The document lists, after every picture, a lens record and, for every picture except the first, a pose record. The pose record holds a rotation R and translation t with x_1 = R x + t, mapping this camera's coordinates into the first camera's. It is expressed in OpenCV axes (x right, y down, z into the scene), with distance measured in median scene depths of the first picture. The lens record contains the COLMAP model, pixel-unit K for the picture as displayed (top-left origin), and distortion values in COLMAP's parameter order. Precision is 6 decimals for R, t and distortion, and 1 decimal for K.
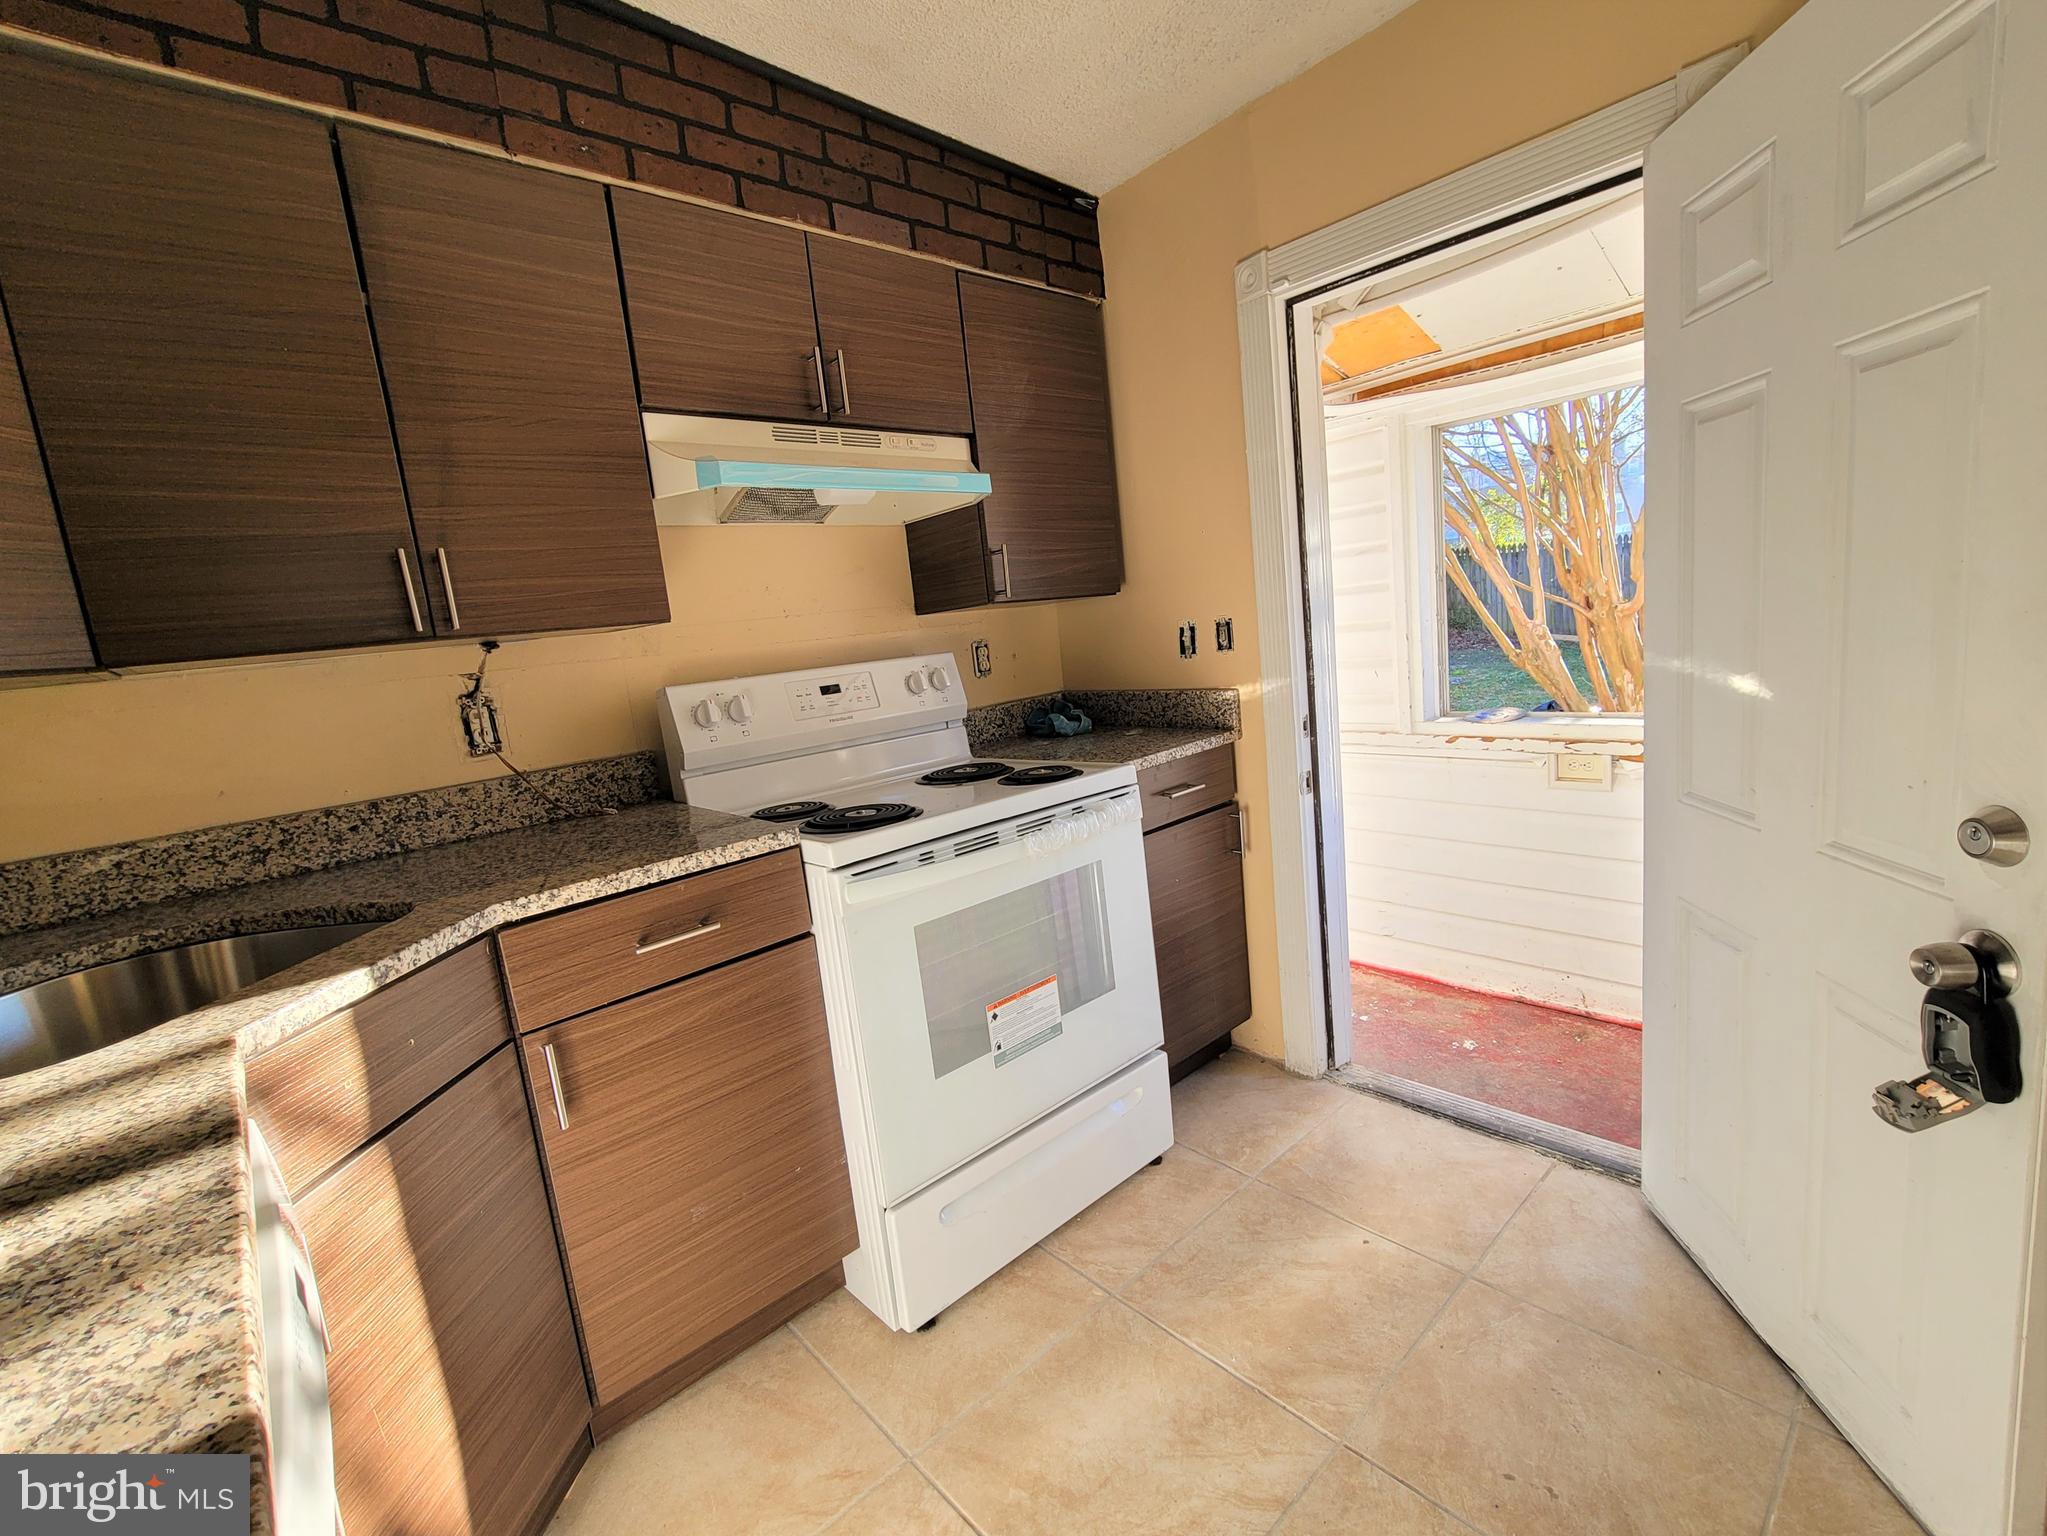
lens RADIAL K [[913.2, 0, 1026.2], [0, 913.2, 763.4], [0, 0, 1]] dist [-0.000729, -0.000106]
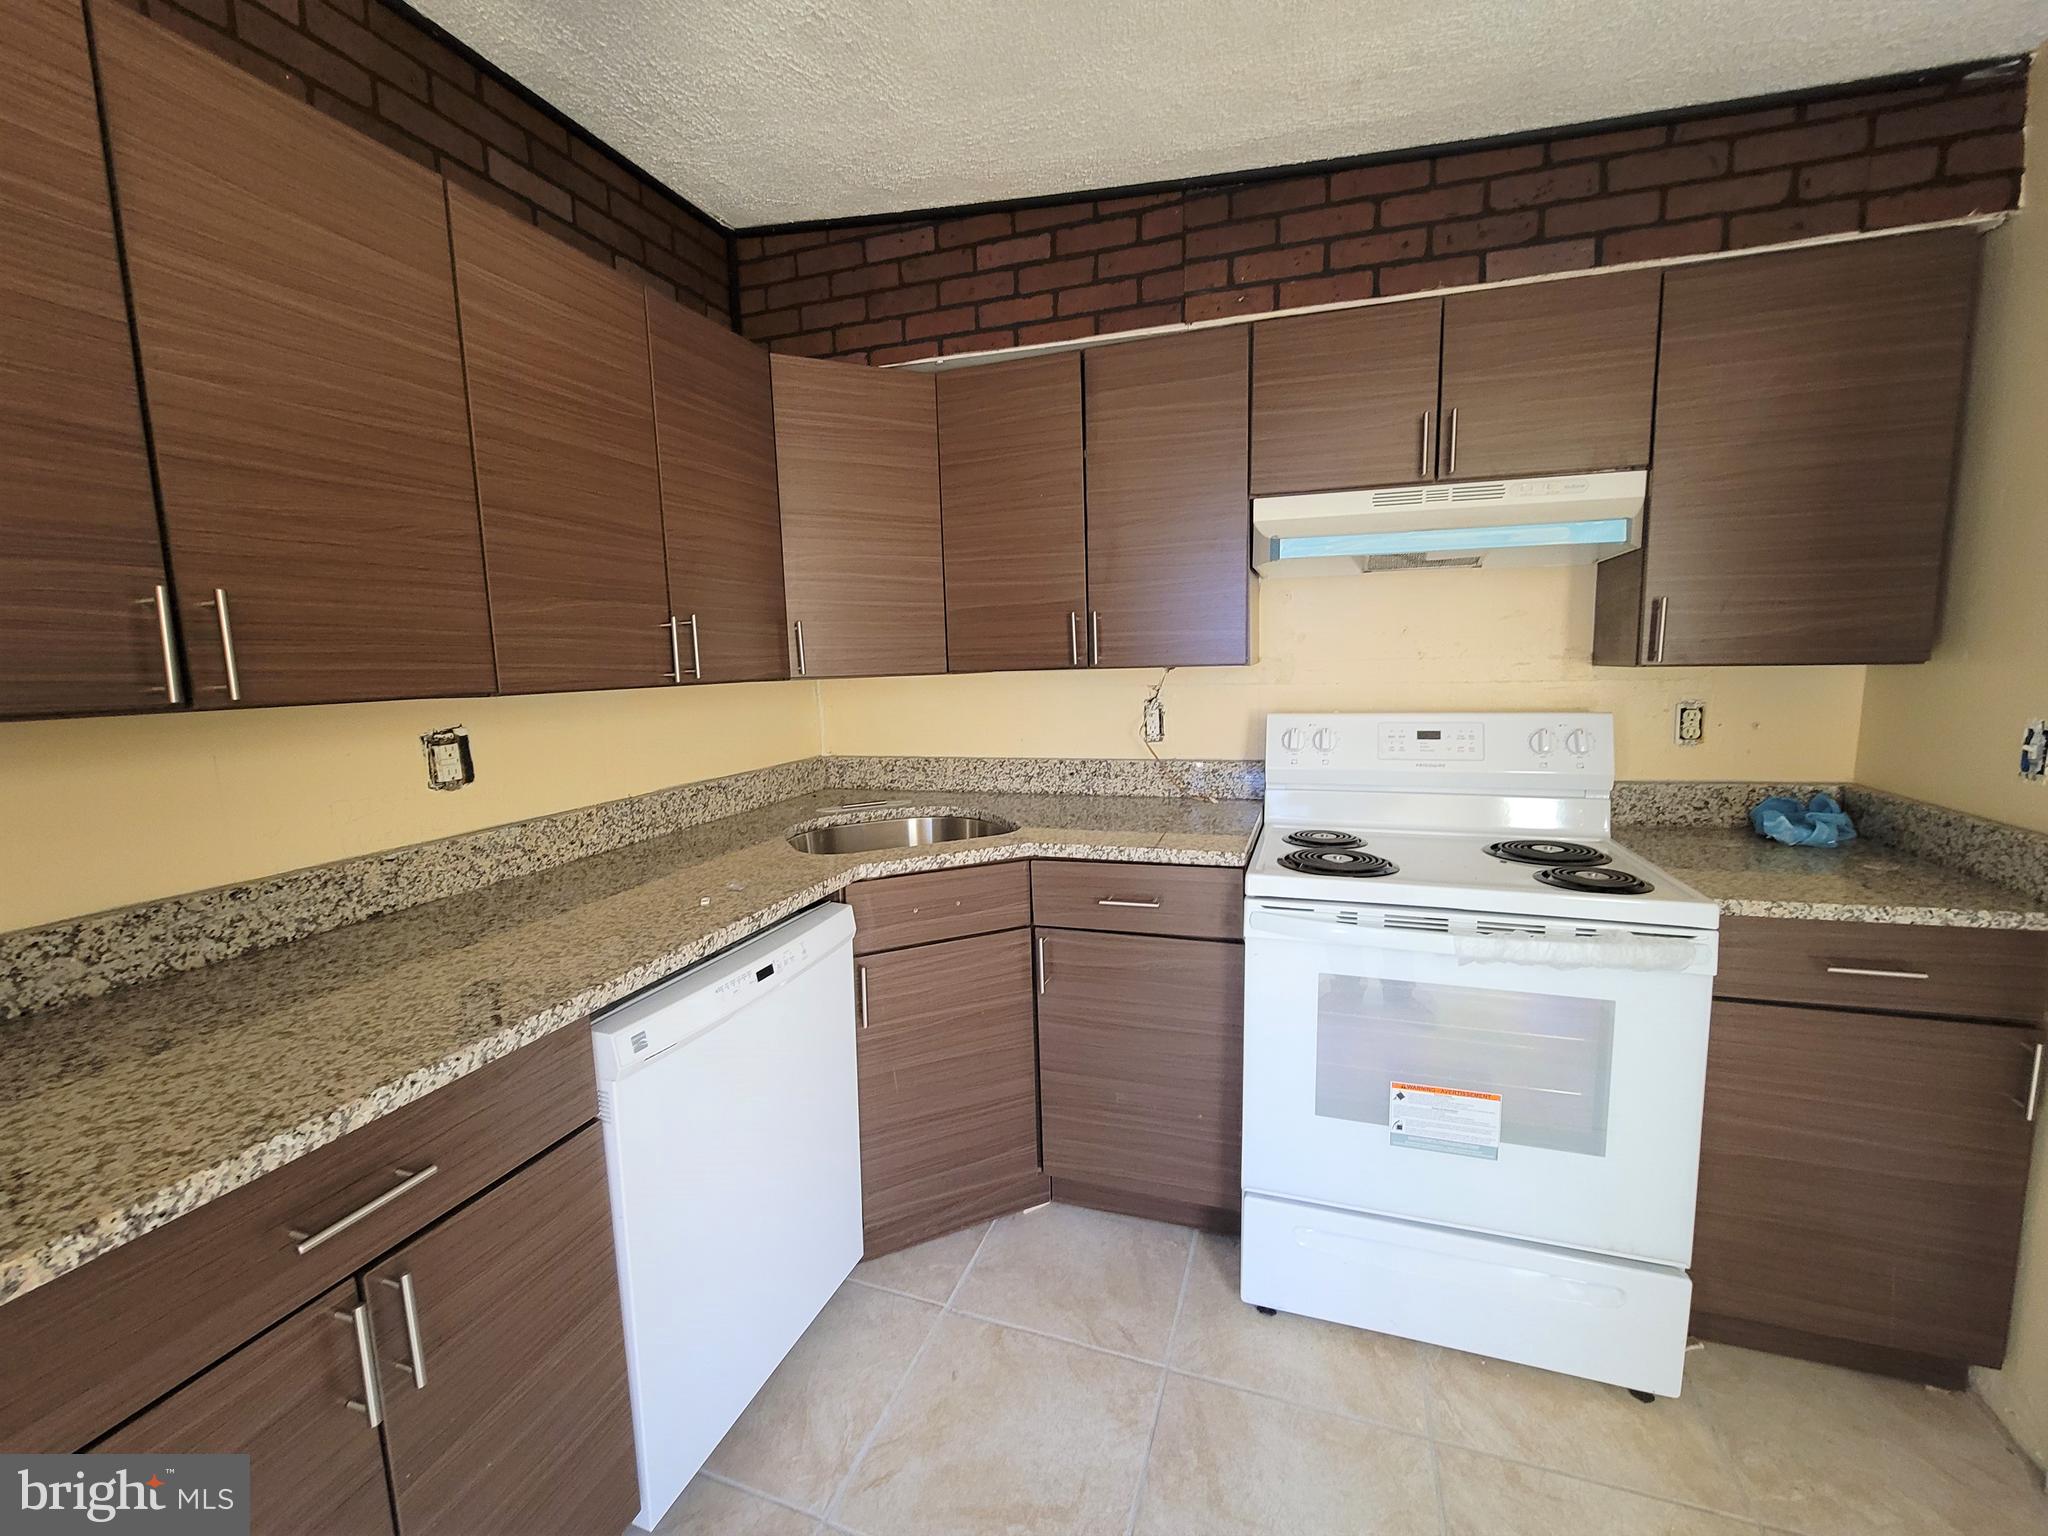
lens RADIAL K [[840.3, 0, 1028.2], [0, 840.3, 763.7], [0, 0, 1]] dist [-0.006324, 0.001851]
pose [[0.474699, 0.201252, -0.856831, 0.451693], [-0.156864, 0.977266, 0.142634, -0.132360], [0.866057, 0.066698, 0.495476, 0.167585]]
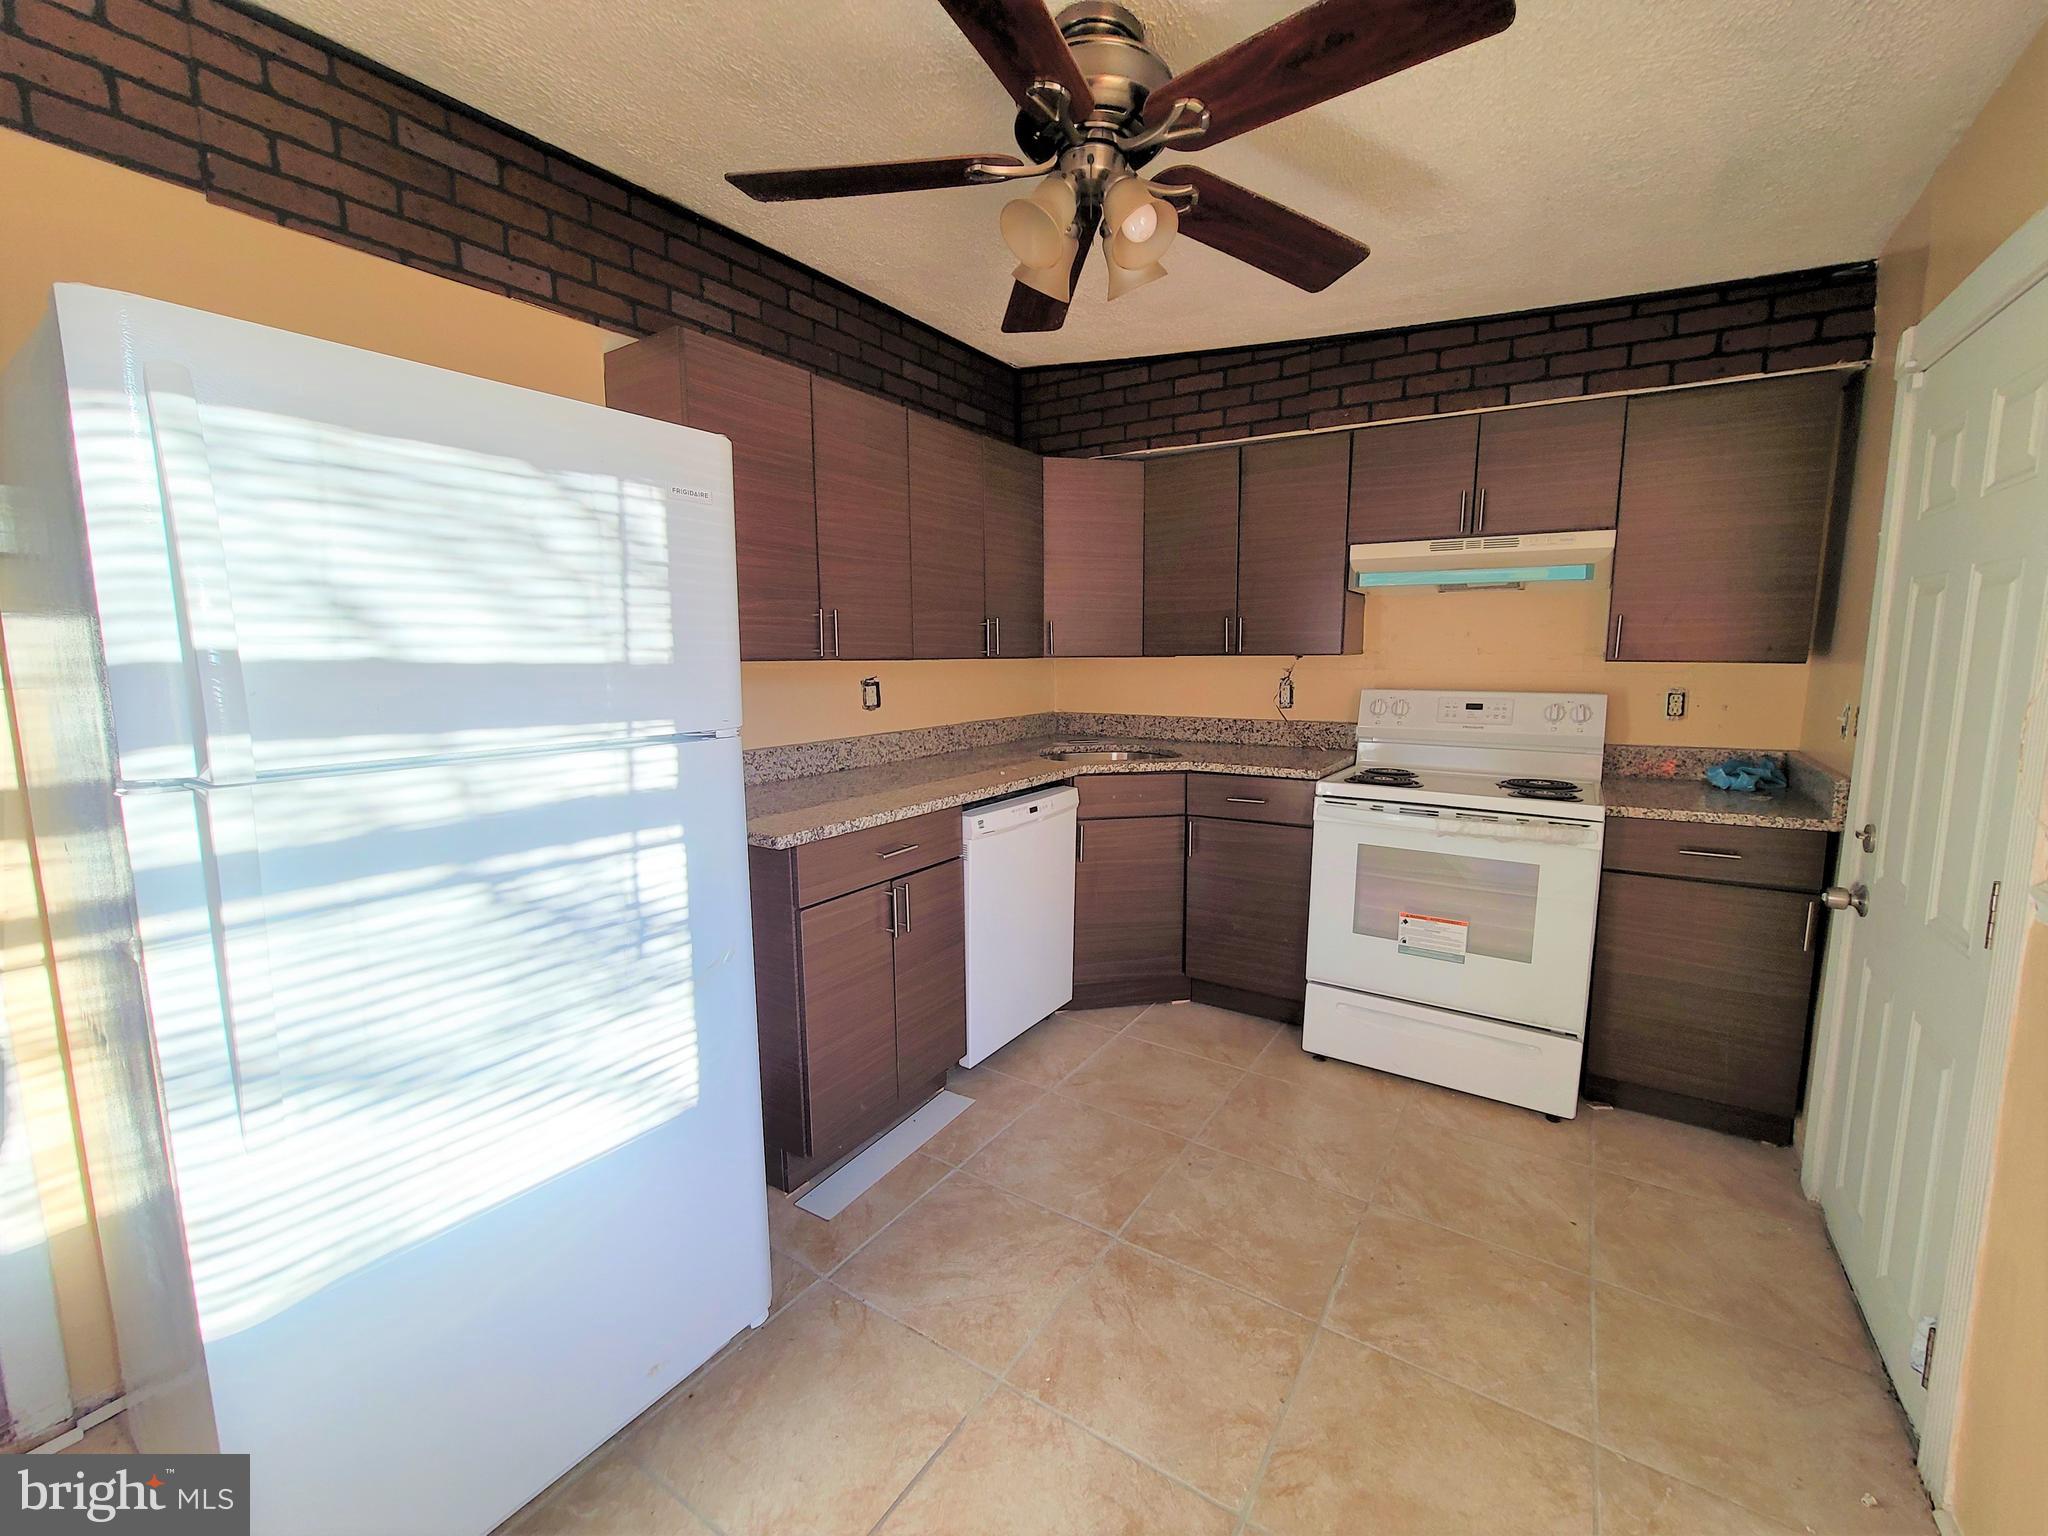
lens RADIAL K [[840.3, 0, 1027.4], [0, 840.3, 761.8], [0, 0, 1]] dist [-0.006324, 0.001851]
pose [[0.246042, 0.228347, -0.941977, 1.058641], [-0.168197, 0.967167, 0.190520, -0.153277], [0.954554, 0.111562, 0.276371, -0.065873]]
